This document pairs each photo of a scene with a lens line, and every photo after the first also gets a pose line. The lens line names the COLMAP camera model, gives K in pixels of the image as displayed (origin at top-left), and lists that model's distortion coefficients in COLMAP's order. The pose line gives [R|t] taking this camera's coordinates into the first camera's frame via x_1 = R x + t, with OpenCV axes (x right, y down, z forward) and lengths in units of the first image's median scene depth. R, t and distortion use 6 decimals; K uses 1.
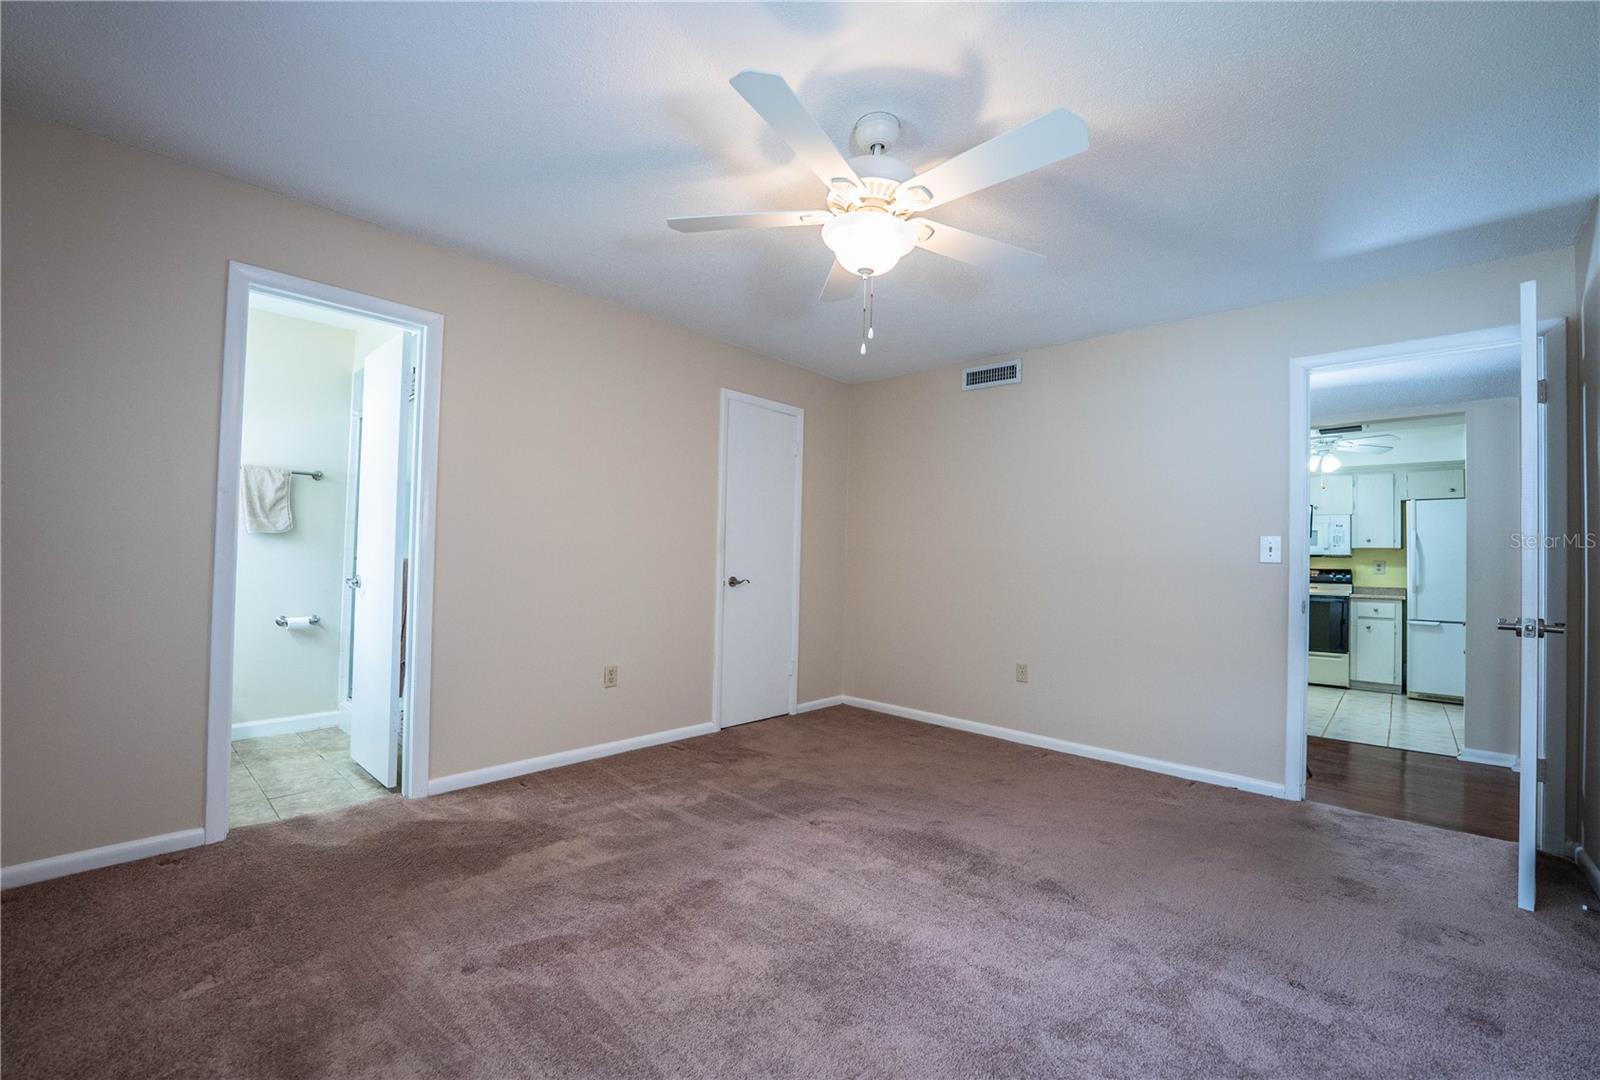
lens RADIAL K [[659.0, 0, 796.6], [0, 659.0, 546.9], [0, 0, 1]] dist [-0.020562, 0.000011]
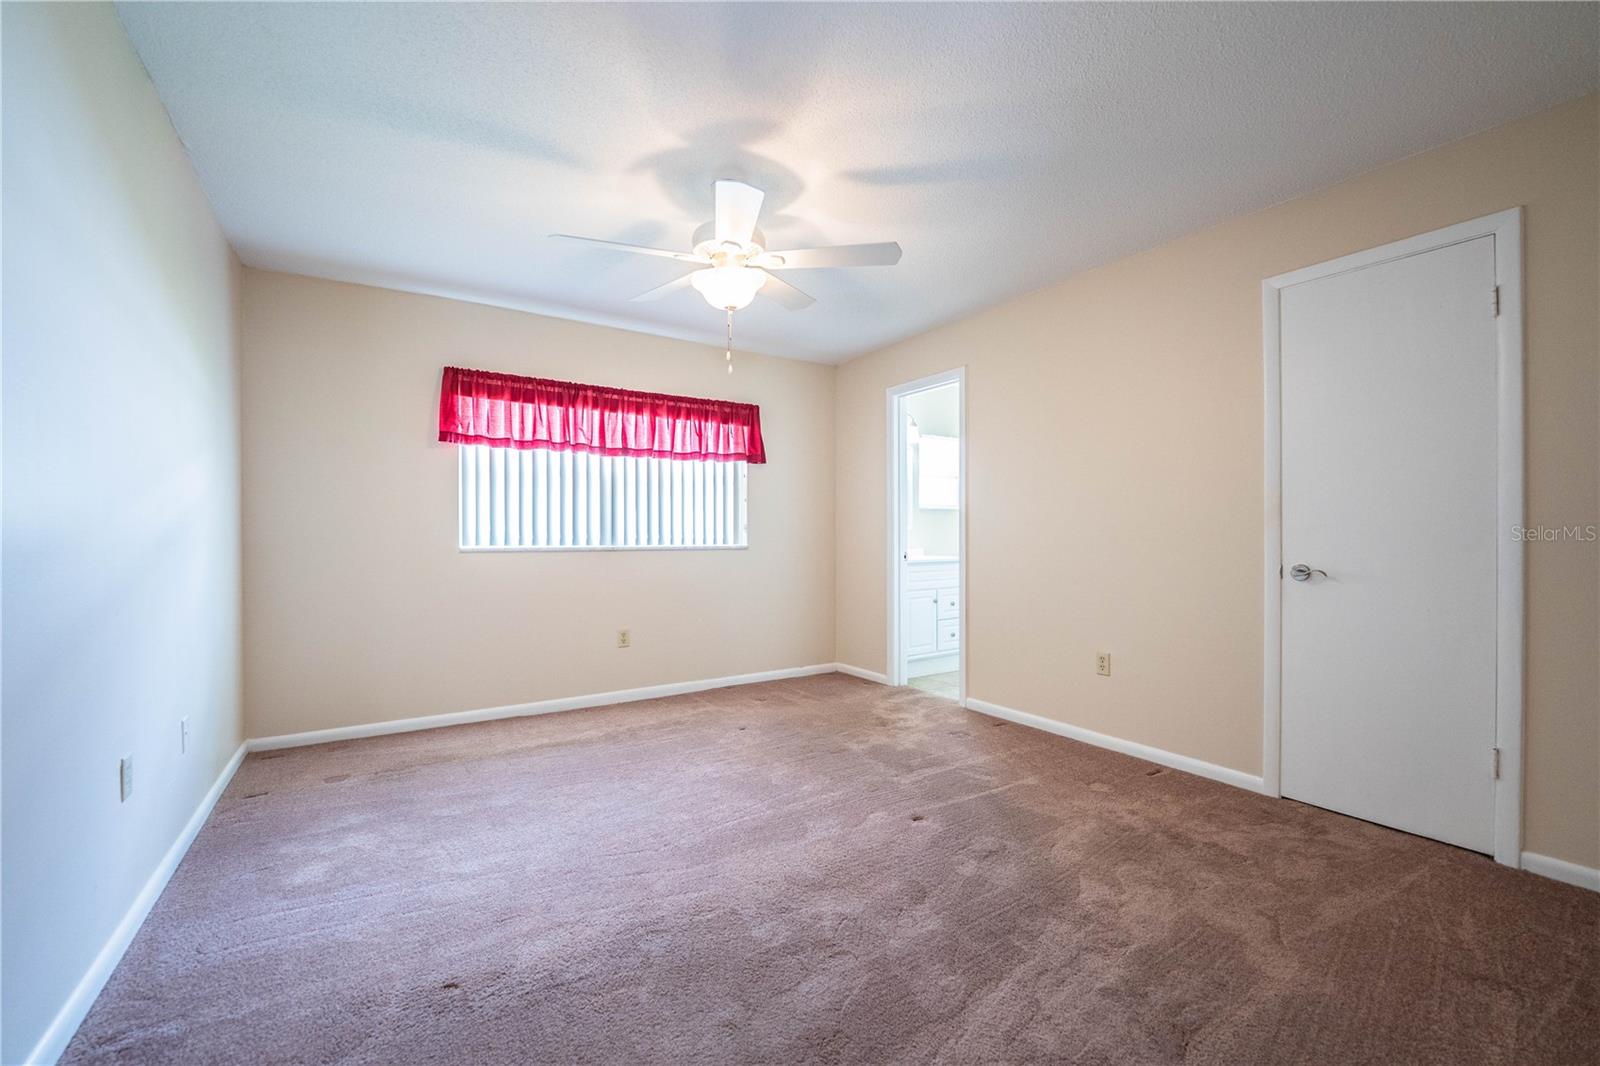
lens RADIAL K [[665.0, 0, 799.4], [0, 665.0, 537.3], [0, 0, 1]] dist [-0.002970, -0.000240]
pose [[-0.239140, -0.021541, -0.970746, 0.739887], [0.009310, 0.999657, -0.024476, 0.035627], [0.970940, -0.014891, -0.238858, 0.800485]]
